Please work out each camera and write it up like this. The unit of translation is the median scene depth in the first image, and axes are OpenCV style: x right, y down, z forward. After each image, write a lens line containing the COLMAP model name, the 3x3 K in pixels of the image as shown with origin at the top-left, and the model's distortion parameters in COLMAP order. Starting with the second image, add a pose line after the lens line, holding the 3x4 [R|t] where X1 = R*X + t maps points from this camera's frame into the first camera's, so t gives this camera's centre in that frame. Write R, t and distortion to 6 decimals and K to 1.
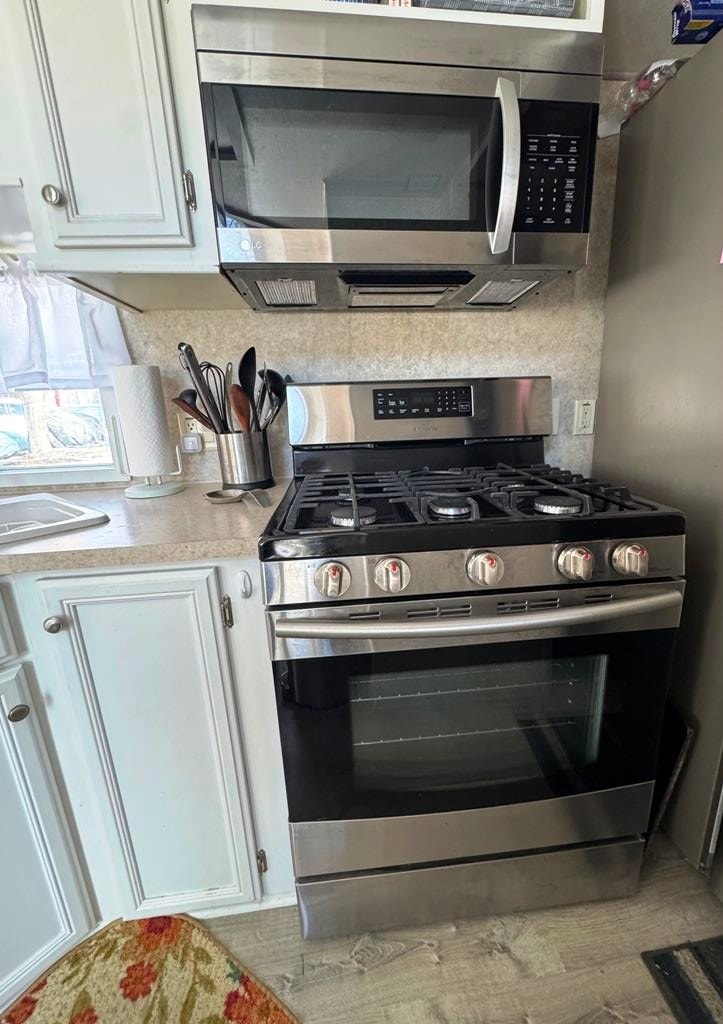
lens RADIAL K [[425.9, 0, 376.8], [0, 425.9, 515.4], [0, 0, 1]] dist [0.003810, -0.001124]
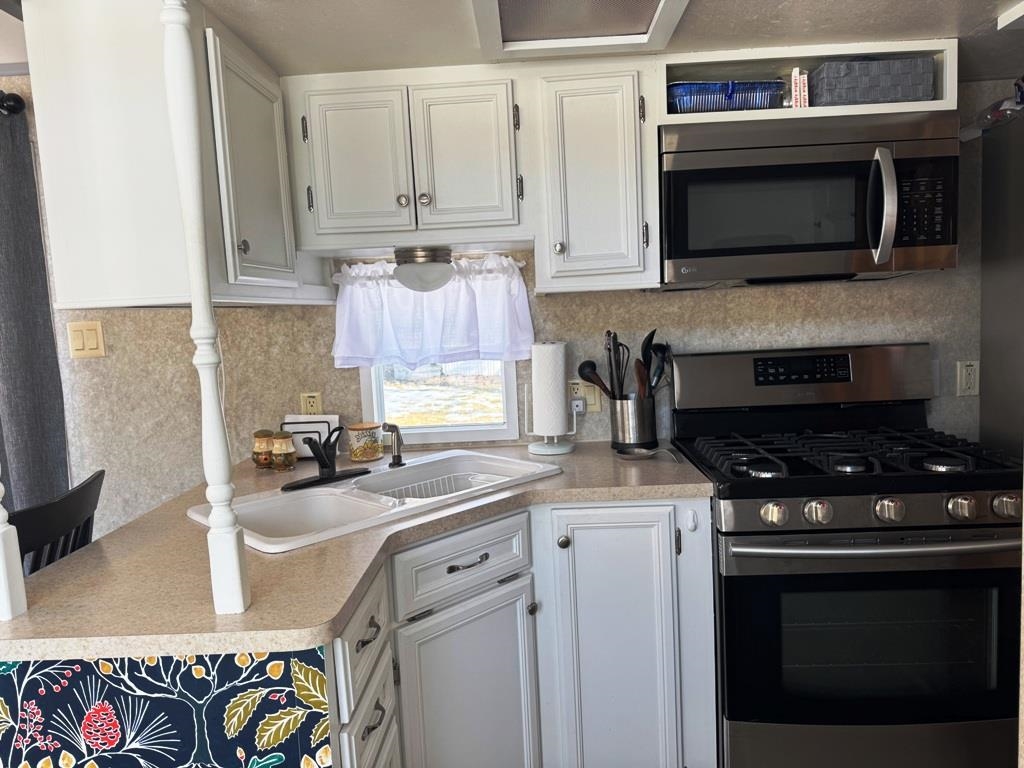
lens RADIAL K [[720.2, 0, 489.4], [0, 720.2, 396.5], [0, 0, 1]] dist [0.013608, -0.026107]
pose [[0.987729, -0.000159, -0.156180, -0.385015], [-0.021613, 0.990239, -0.137695, 0.068472], [0.154678, 0.139381, 0.978084, -0.887425]]
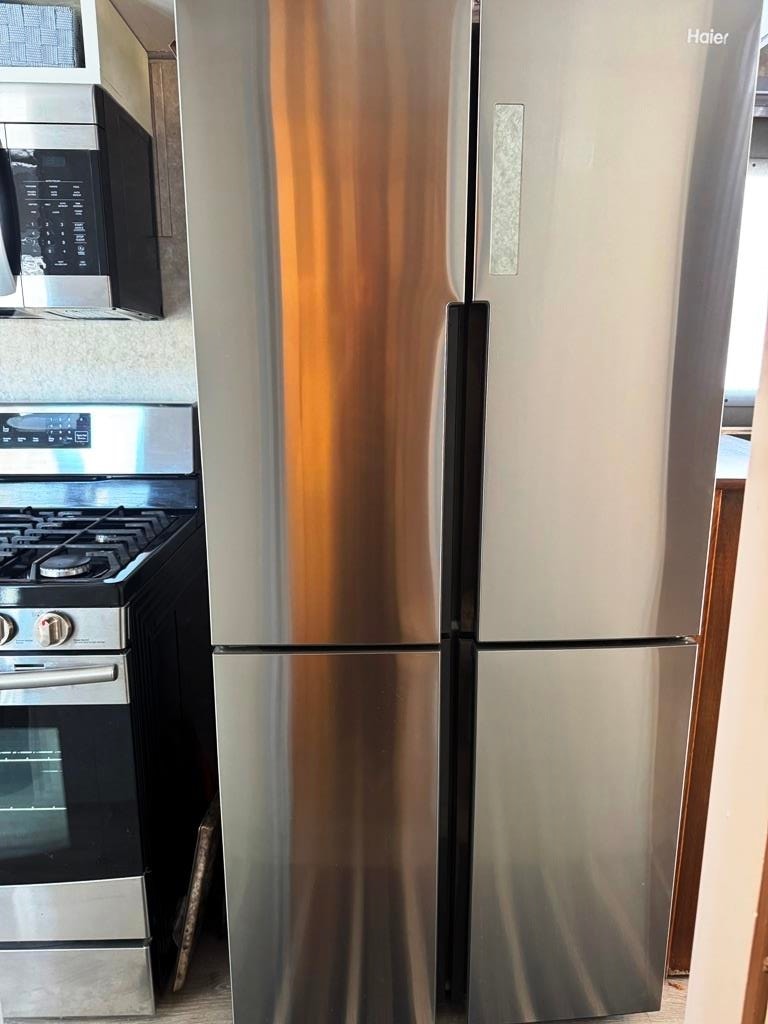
lens RADIAL K [[720.2, 0, 380.6], [0, 720.2, 518.4], [0, 0, 1]] dist [0.013608, -0.026107]
pose [[0.997248, 0.049198, -0.055458, 0.894595], [-0.050117, 0.998626, -0.015307, -0.104092], [0.054629, 0.018044, 0.998344, -0.391452]]
